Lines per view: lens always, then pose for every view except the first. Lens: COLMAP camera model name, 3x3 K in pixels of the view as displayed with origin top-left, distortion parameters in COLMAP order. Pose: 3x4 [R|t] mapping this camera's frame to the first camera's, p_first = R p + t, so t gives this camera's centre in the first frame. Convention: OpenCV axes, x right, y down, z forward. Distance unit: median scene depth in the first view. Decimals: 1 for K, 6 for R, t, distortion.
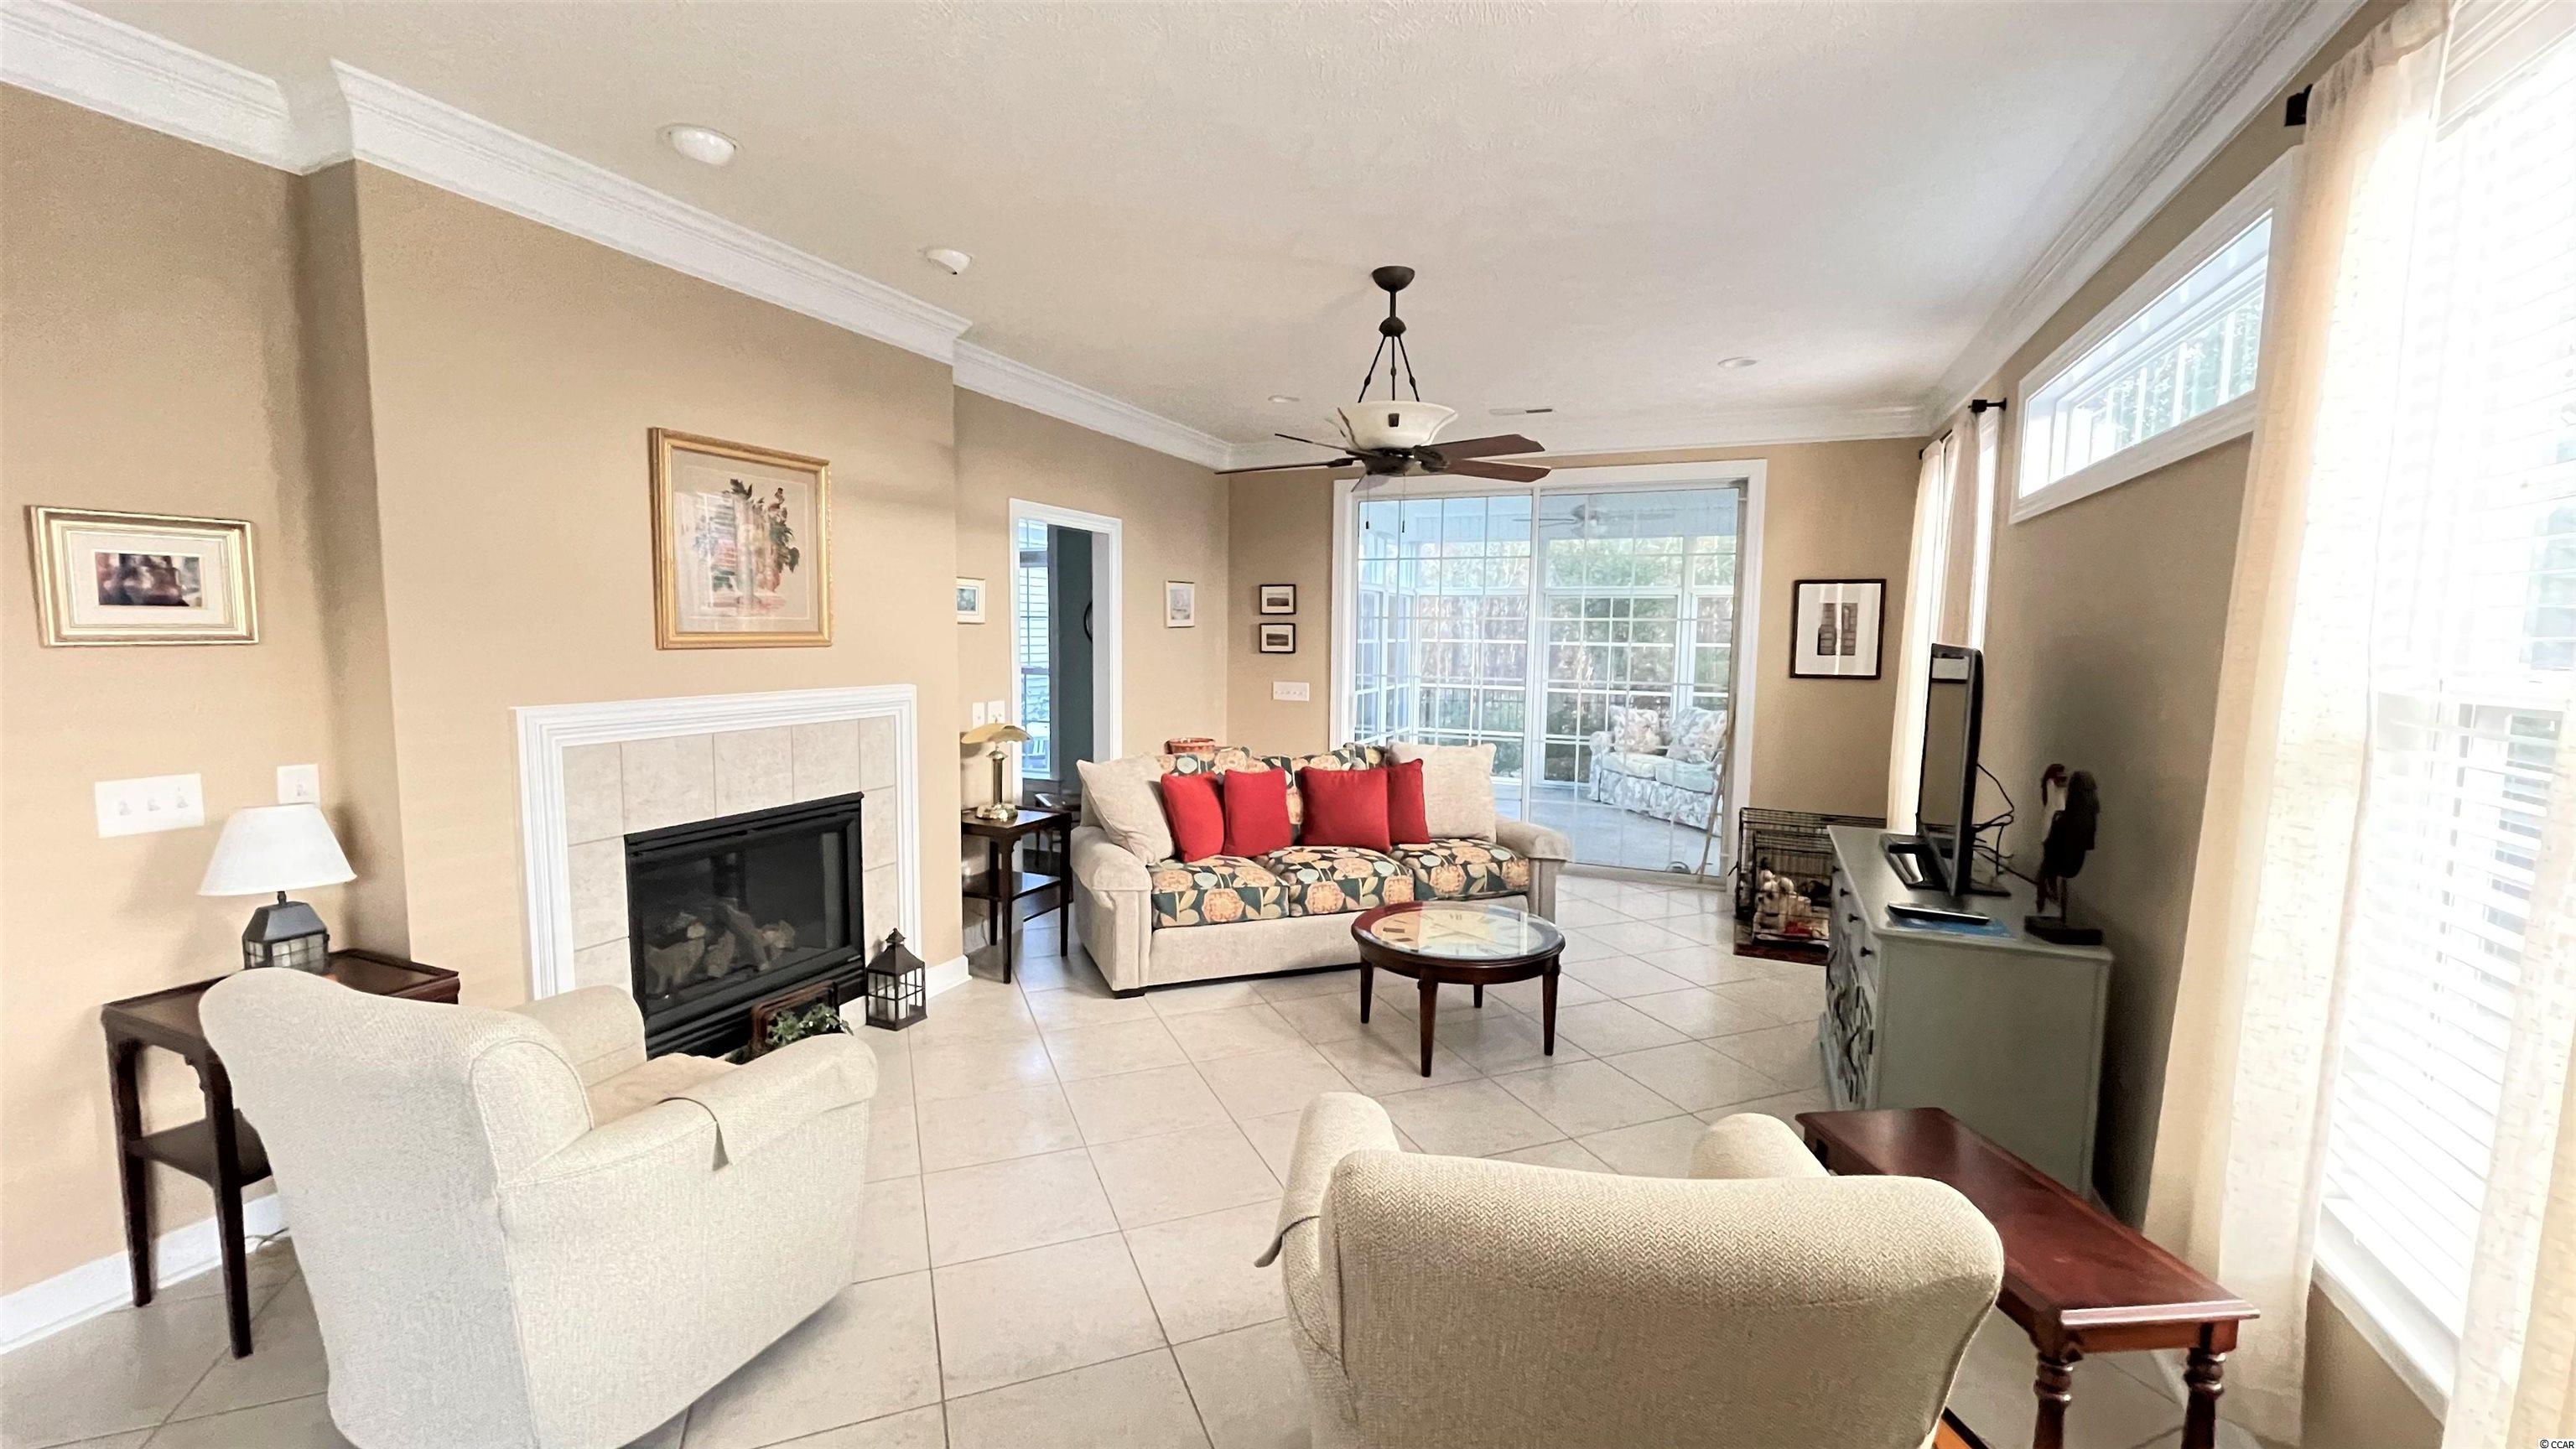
lens RADIAL K [[1036.7, 0, 1286.4], [0, 1036.7, 732.7], [0, 0, 1]] dist [0.001855, 0.000006]
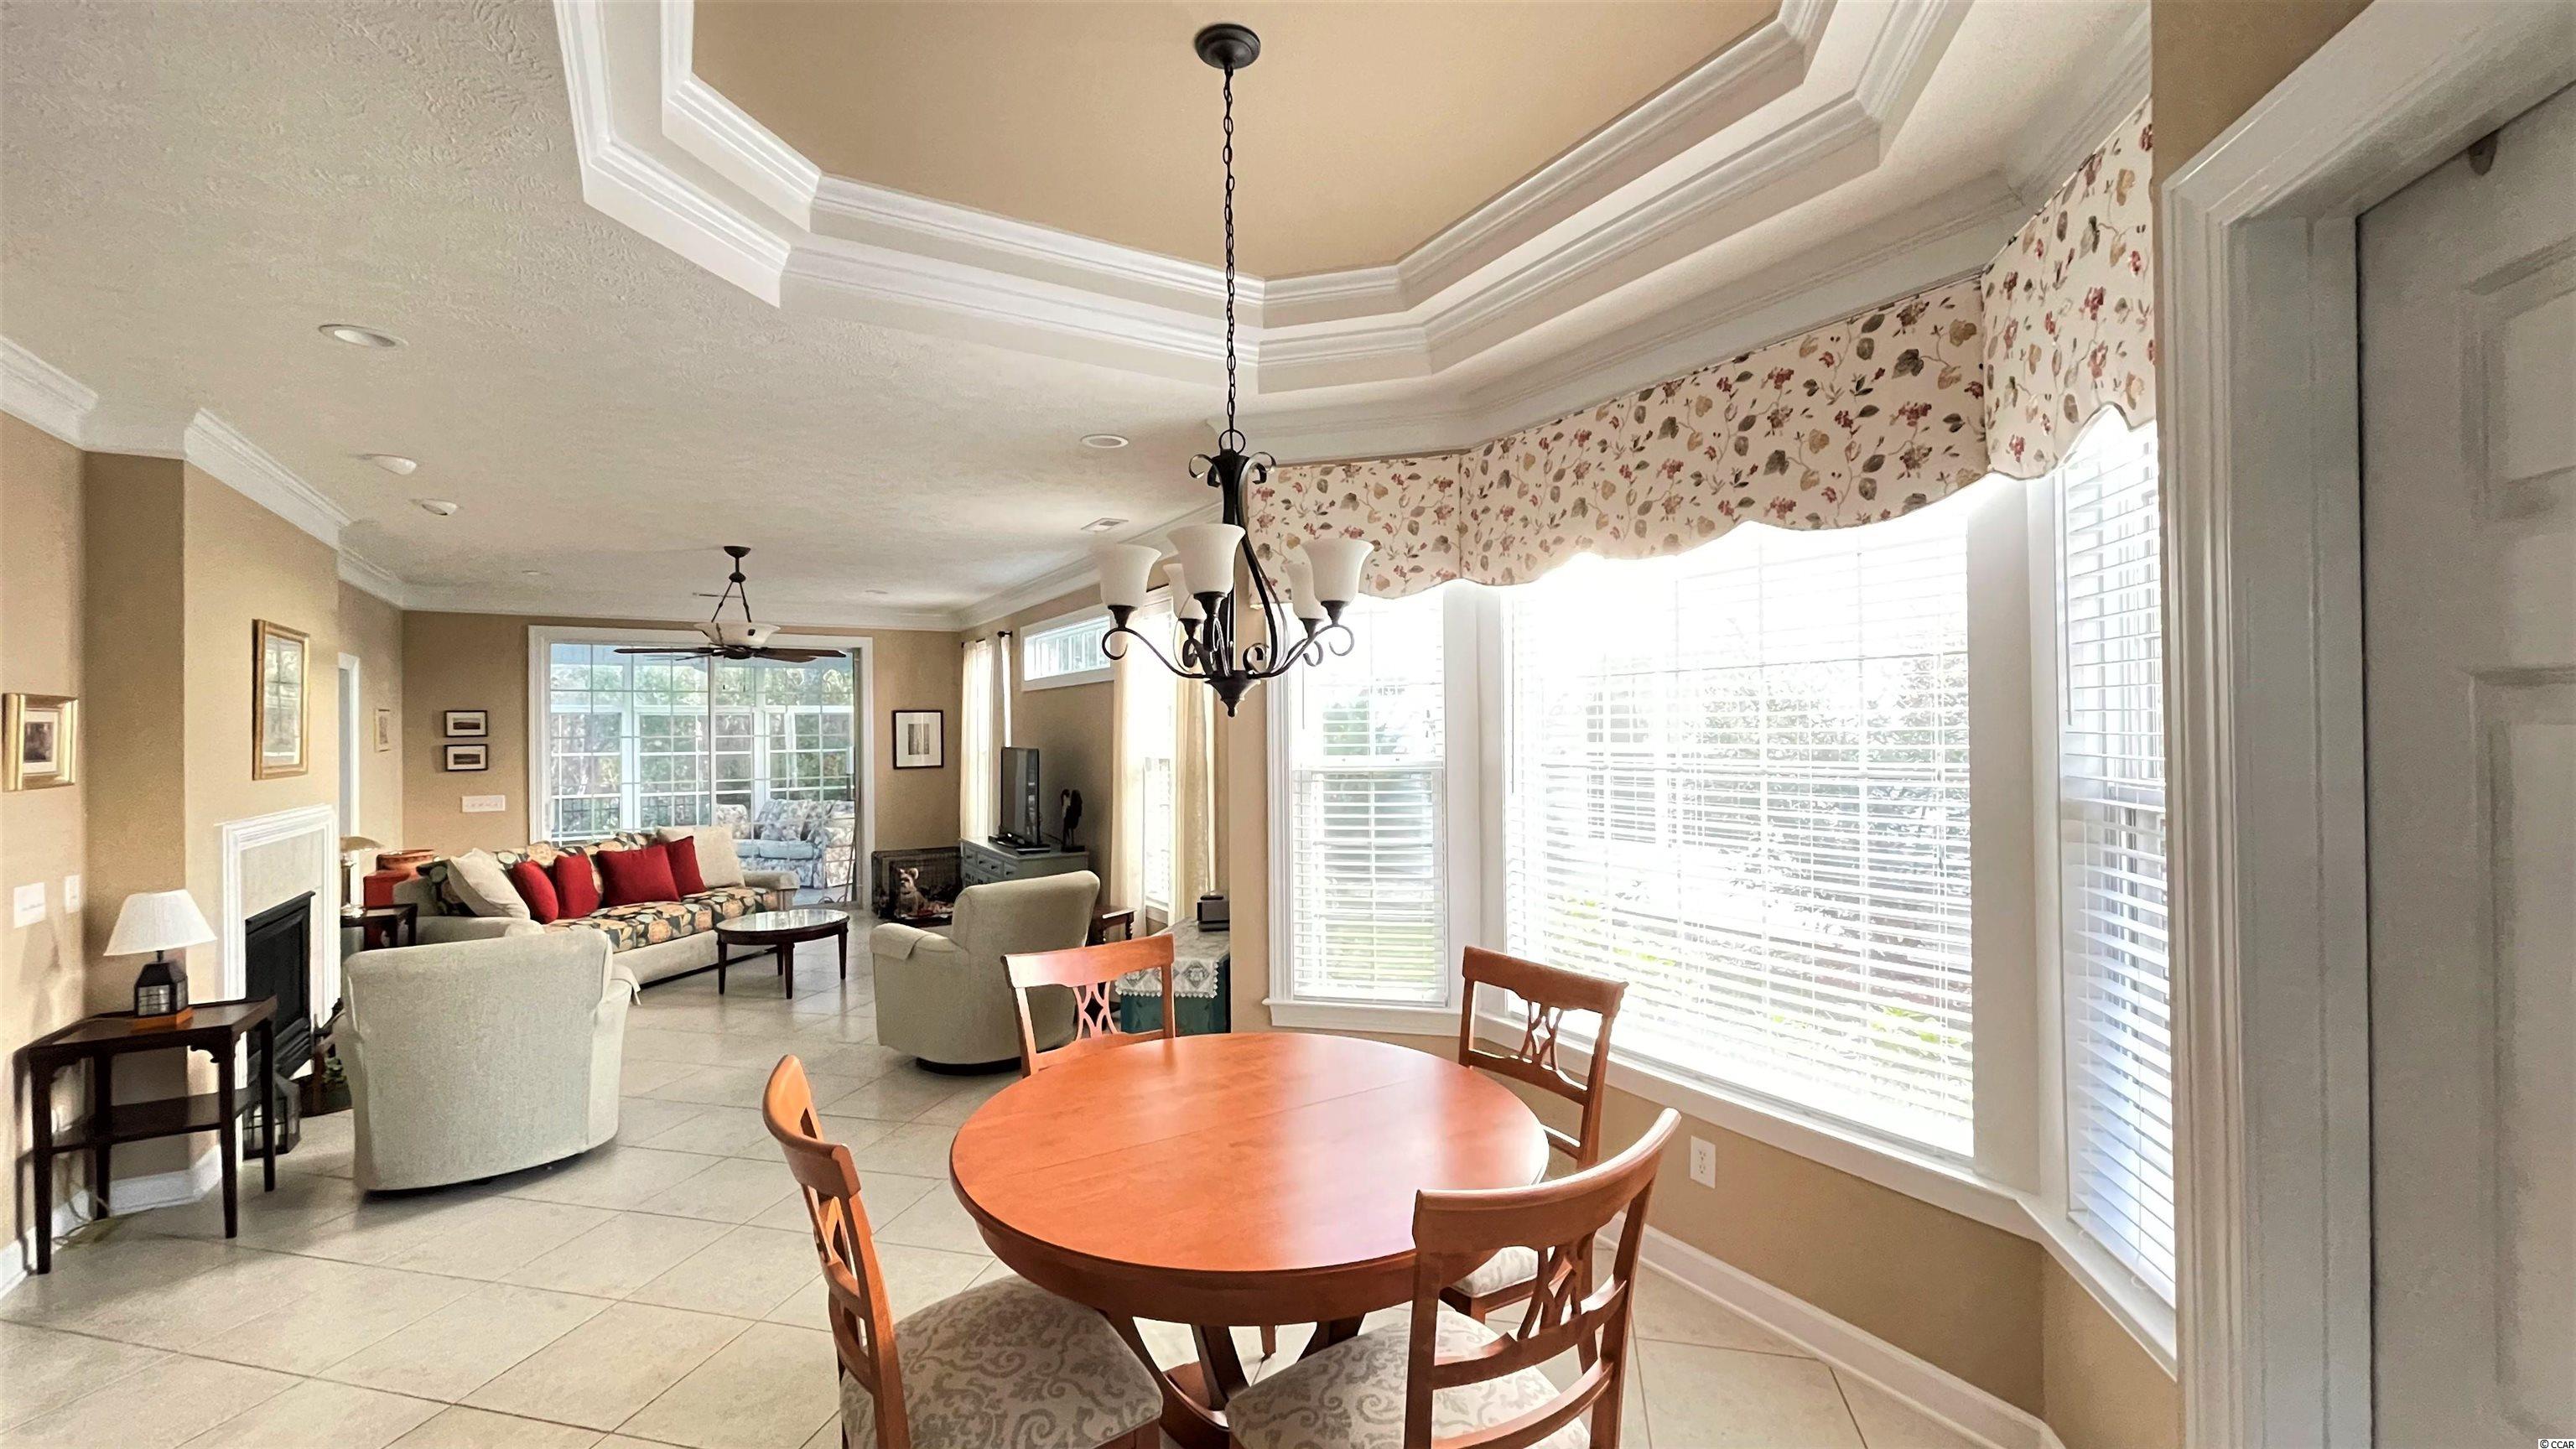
lens RADIAL K [[1045.2, 0, 1283.1], [0, 1045.2, 723.9], [0, 0, 1]] dist [-0.001382, -0.000128]
pose [[0.588734, -0.012679, 0.808227, -0.606508], [0.098762, 0.993514, -0.056355, 0.036696], [-0.802270, 0.113001, 0.586168, -0.579467]]
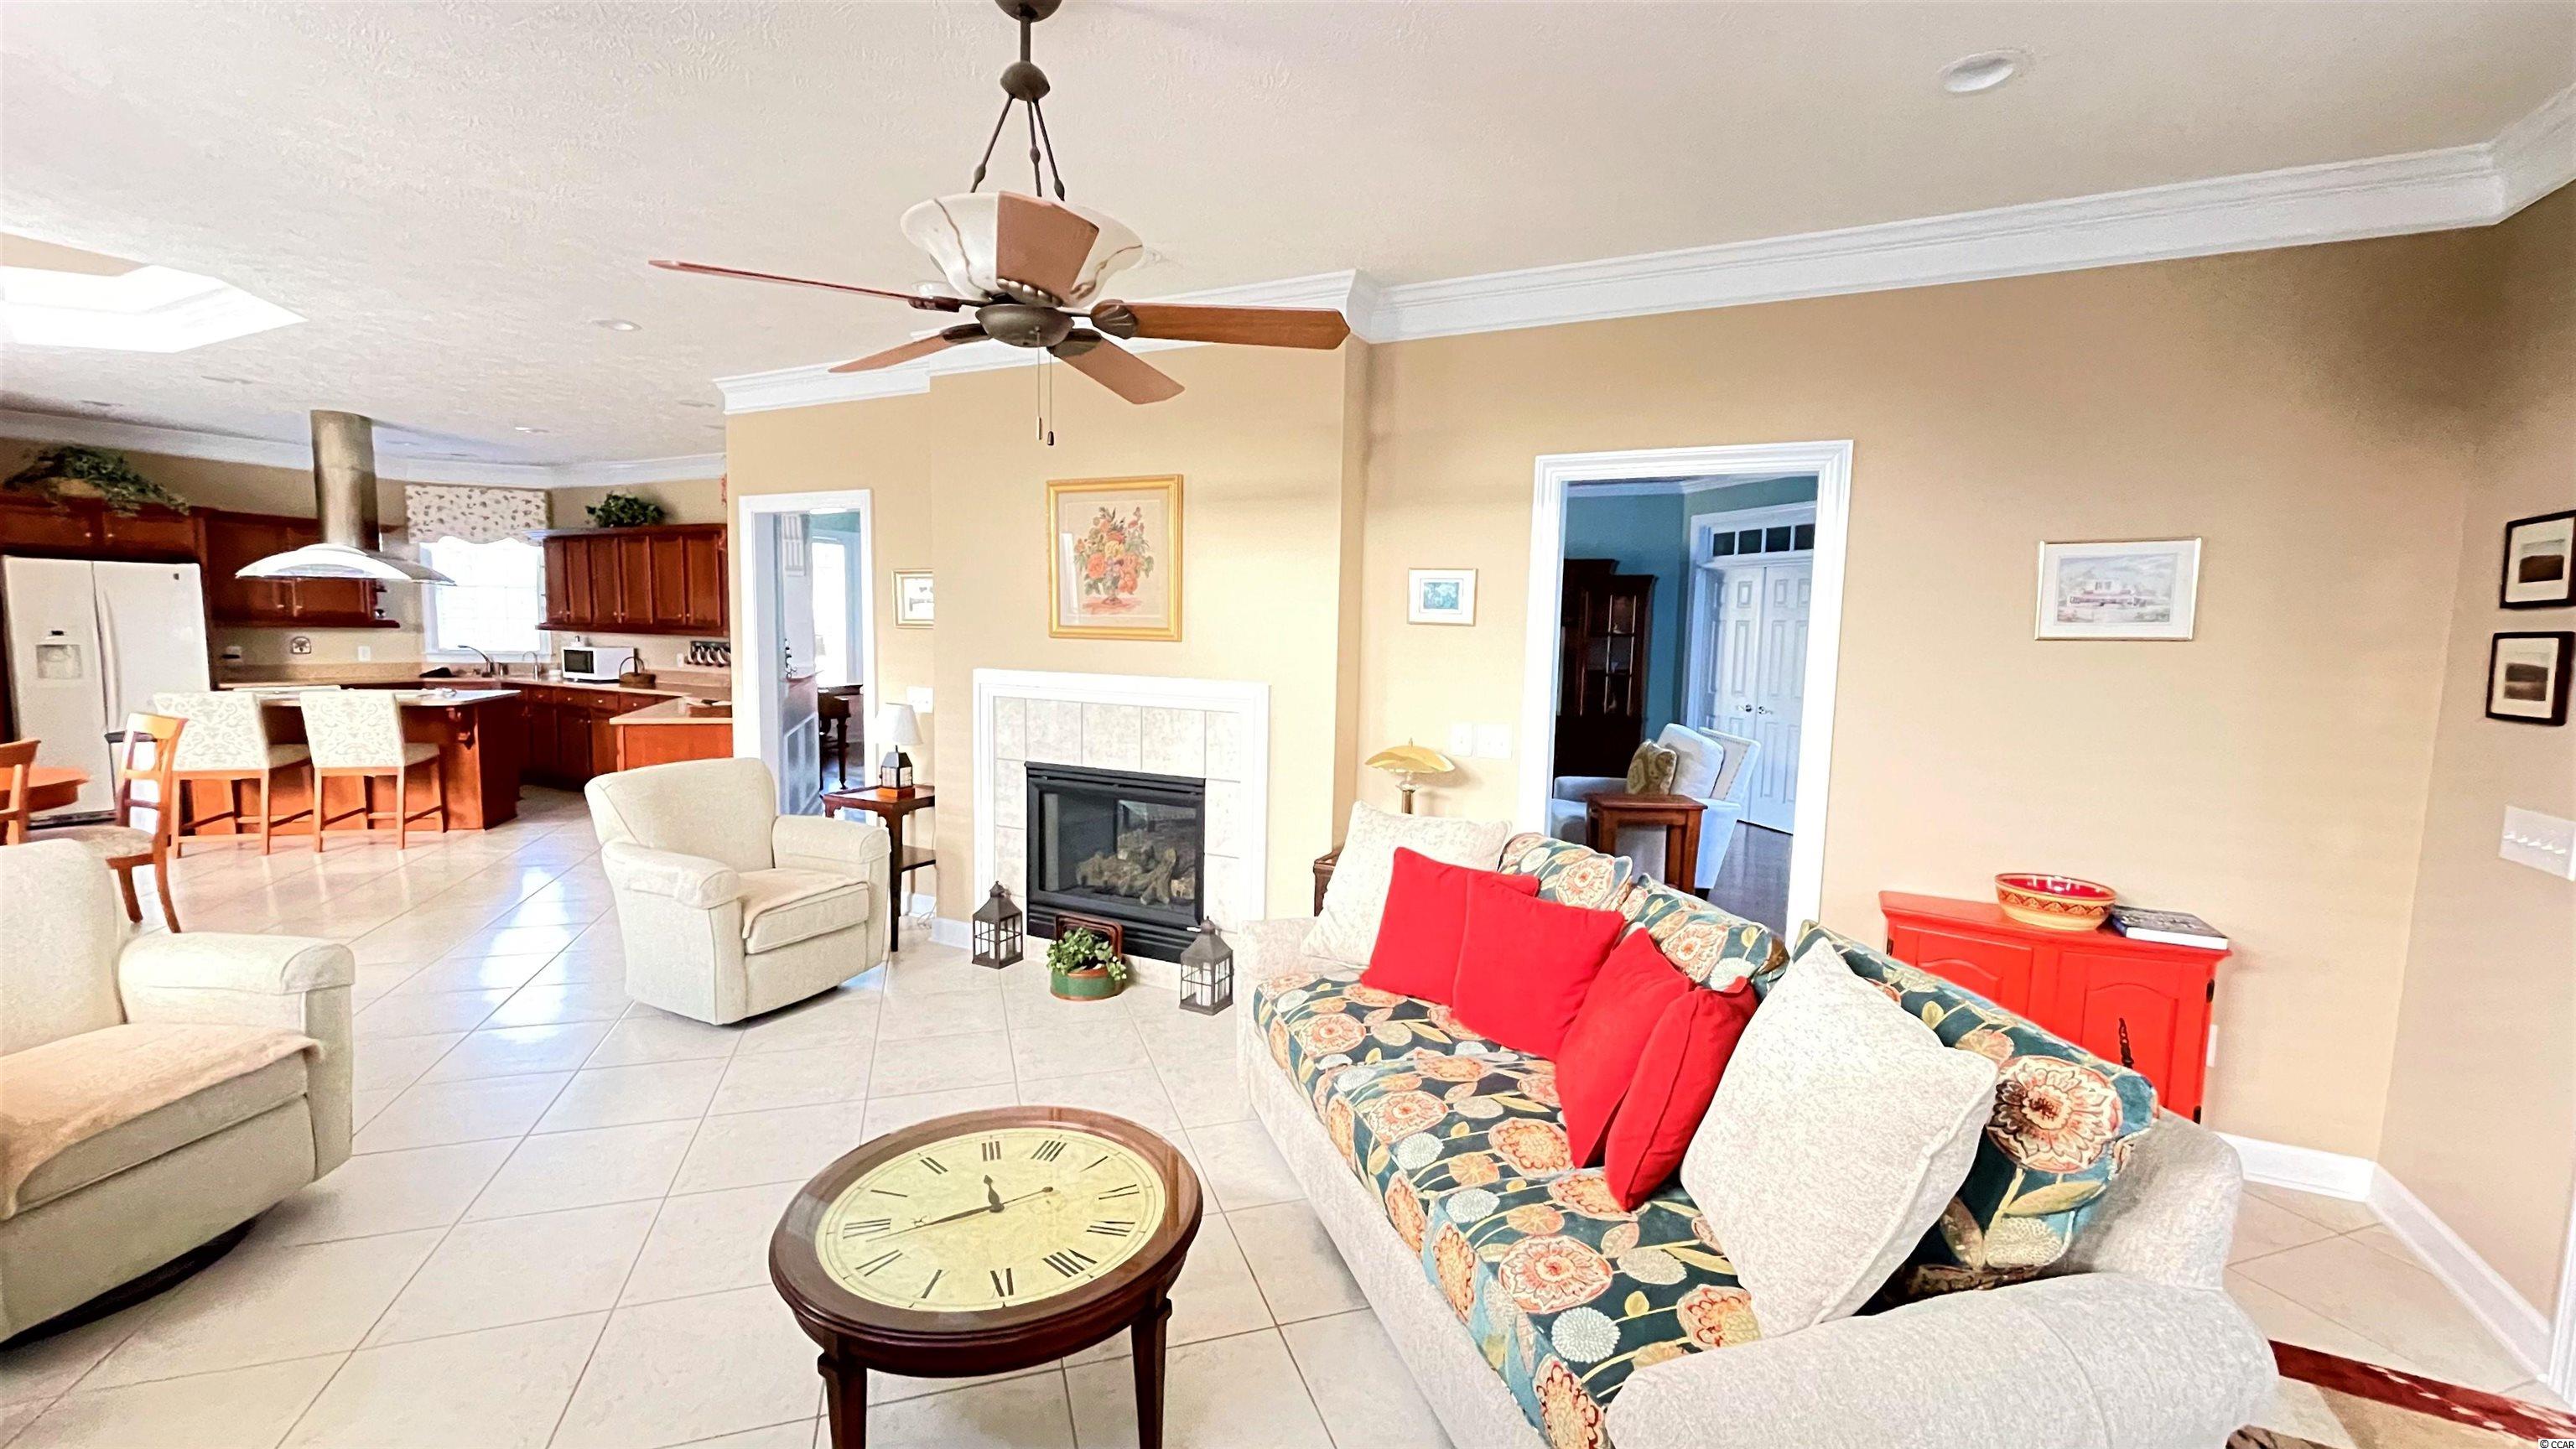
lens RADIAL K [[1053.1, 0, 1287.4], [0, 1053.1, 715.7], [0, 0, 1]] dist [0.000404, -0.000005]
pose [[-0.060245, 0.088965, -0.994211, 0.537665], [-0.114427, 0.988839, 0.095418, -0.098082], [0.991603, 0.119513, -0.049392, 0.925998]]
